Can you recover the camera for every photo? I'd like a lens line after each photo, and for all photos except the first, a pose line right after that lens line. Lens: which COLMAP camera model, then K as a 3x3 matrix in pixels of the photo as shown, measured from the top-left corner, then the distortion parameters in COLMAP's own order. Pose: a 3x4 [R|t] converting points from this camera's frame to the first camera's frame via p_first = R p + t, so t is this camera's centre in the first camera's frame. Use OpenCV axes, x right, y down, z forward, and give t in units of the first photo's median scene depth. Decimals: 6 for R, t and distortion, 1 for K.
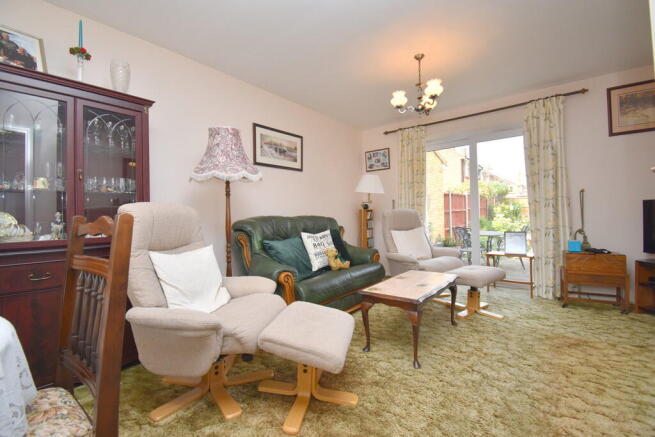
lens RADIAL K [[286.6, 0, 327.5], [0, 286.6, 218.5], [0, 0, 1]] dist [0.013004, -0.021493]
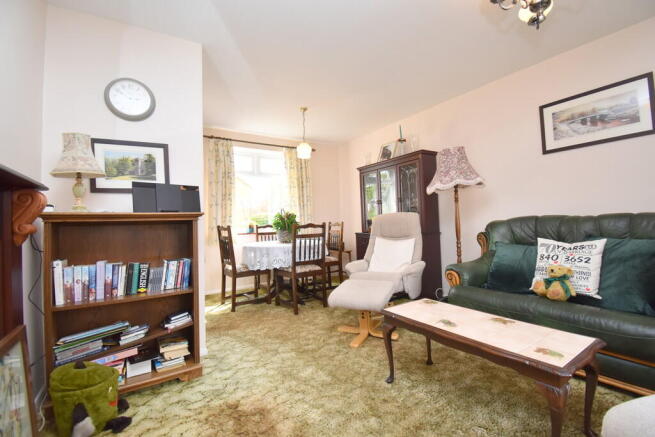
lens RADIAL K [[286.6, 0, 327.5], [0, 286.6, 218.5], [0, 0, 1]] dist [0.013004, -0.021493]
pose [[-0.318390, 0.011450, -0.947891, 0.750200], [0.027611, 0.999615, 0.002800, -0.019571], [0.947558, -0.025281, -0.318584, 0.660752]]
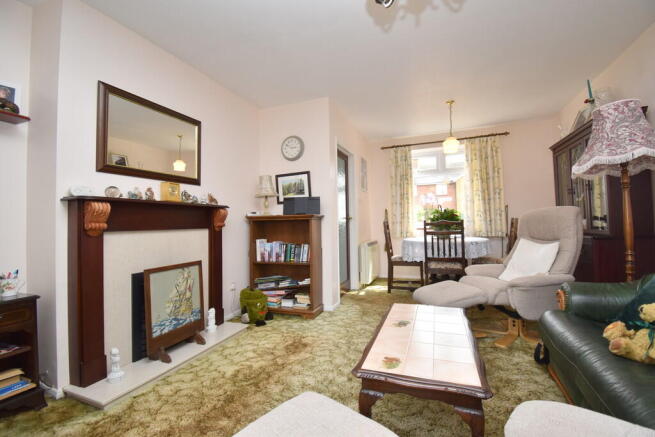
lens RADIAL K [[286.6, 0, 327.5], [0, 286.6, 218.5], [0, 0, 1]] dist [0.013004, -0.021493]
pose [[-0.952929, 0.033800, -0.301304, 0.489208], [0.036400, 0.999333, -0.003015, -0.019923], [0.301002, -0.013840, -0.953523, 1.133428]]
